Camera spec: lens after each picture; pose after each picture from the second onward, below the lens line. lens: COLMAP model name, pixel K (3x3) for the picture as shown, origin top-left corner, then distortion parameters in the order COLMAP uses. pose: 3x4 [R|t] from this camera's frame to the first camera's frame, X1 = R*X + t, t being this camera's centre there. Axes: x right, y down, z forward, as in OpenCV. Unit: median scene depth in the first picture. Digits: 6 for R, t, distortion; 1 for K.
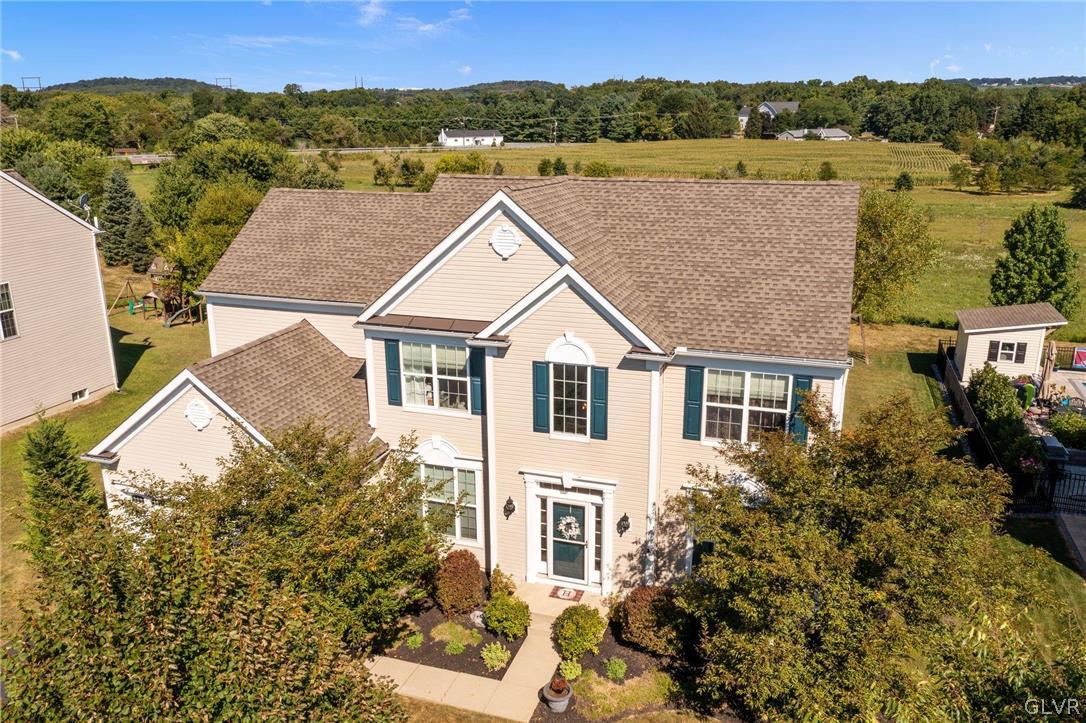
lens RADIAL K [[859.5, 0, 538.7], [0, 859.5, 358.9], [0, 0, 1]] dist [-0.004757, 0.004810]
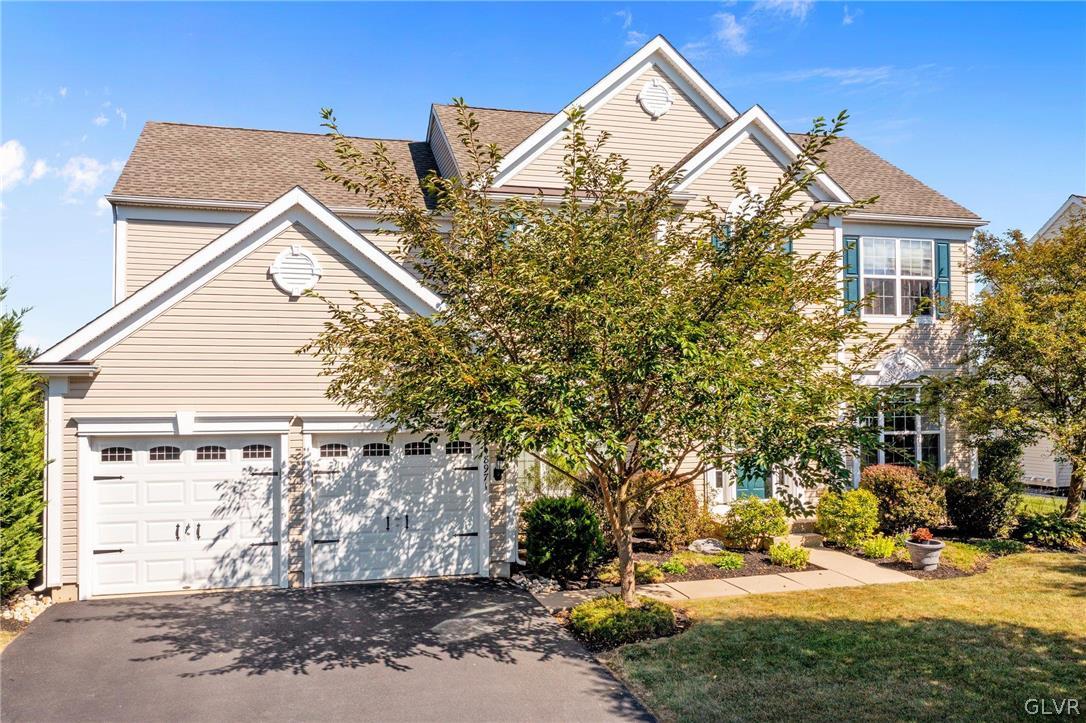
lens RADIAL K [[879.4, 0, 536.3], [0, 879.4, 366.9], [0, 0, 1]] dist [-0.001886, -0.005874]
pose [[0.825596, 0.023464, 0.563774, -0.597047], [0.154876, 0.951339, -0.266396, 0.321402], [-0.542591, 0.307250, 0.781788, 0.419598]]
